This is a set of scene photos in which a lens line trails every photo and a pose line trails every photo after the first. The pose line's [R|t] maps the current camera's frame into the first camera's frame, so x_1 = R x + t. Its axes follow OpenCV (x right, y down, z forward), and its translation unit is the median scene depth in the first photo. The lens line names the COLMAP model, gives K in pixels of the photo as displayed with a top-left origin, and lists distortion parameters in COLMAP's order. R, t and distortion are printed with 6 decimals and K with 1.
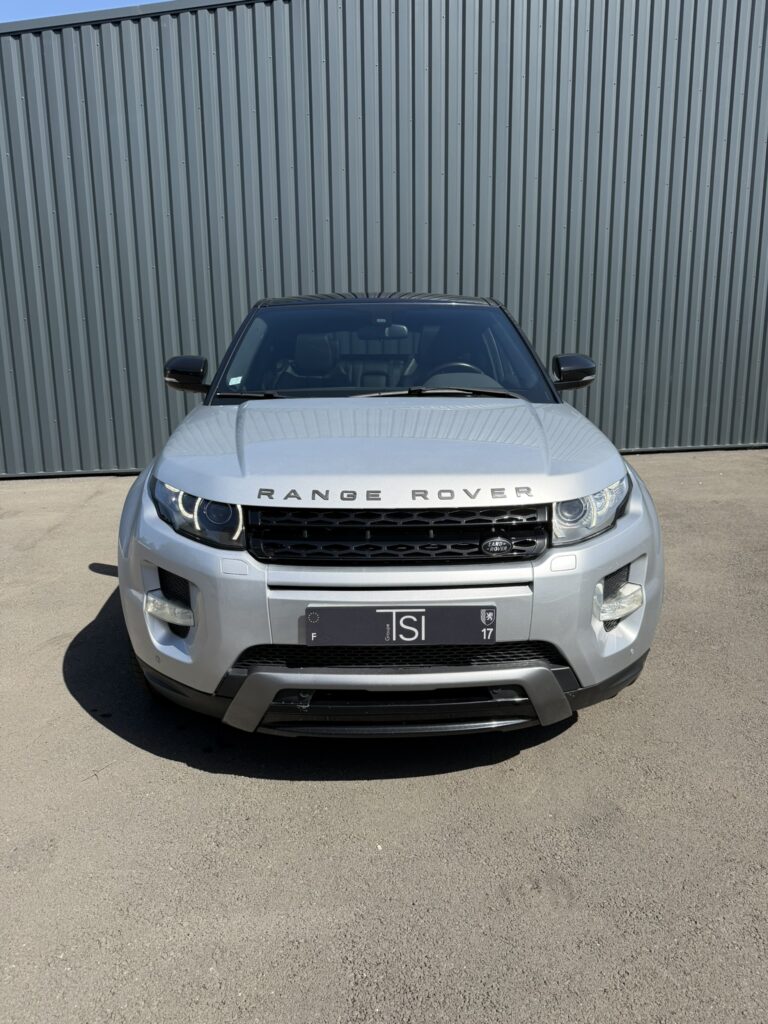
lens RADIAL K [[720.6, 0, 387.3], [0, 720.6, 507.8], [0, 0, 1]] dist [0.085462, -0.140668]
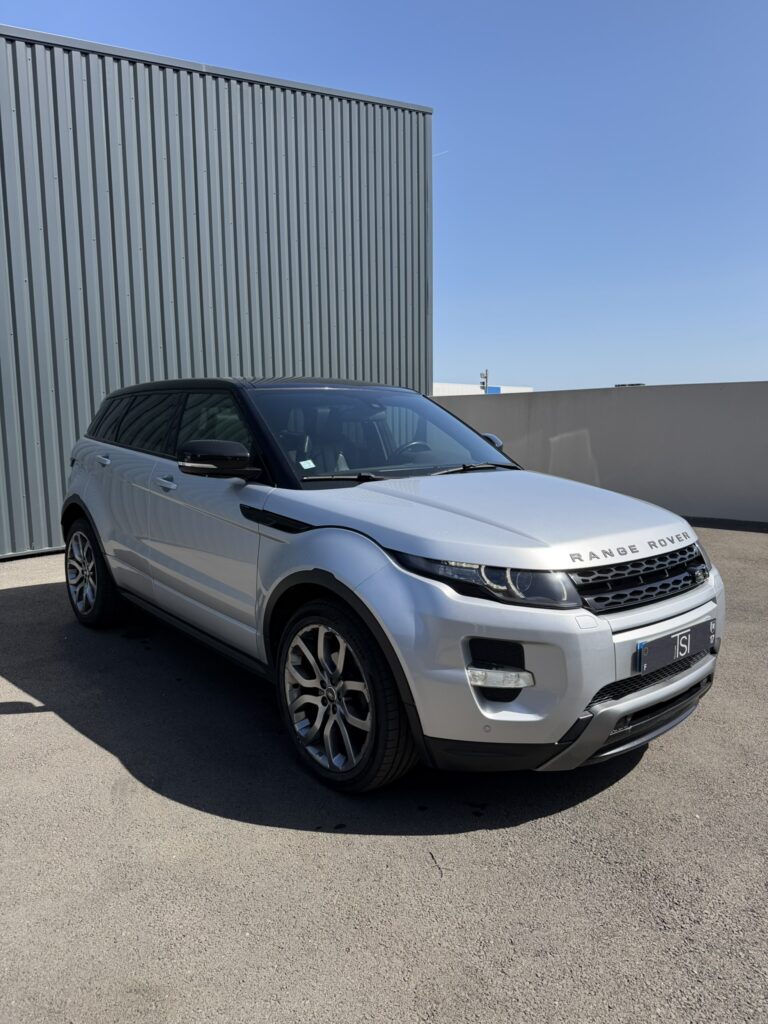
lens RADIAL K [[686.7, 0, 384.8], [0, 686.7, 516.5], [0, 0, 1]] dist [0.129209, -0.114307]
pose [[0.784928, -0.079914, 0.614411, -1.120777], [0.126324, 0.991459, -0.032427, -0.090489], [-0.606572, 0.103068, 0.788319, 0.287269]]
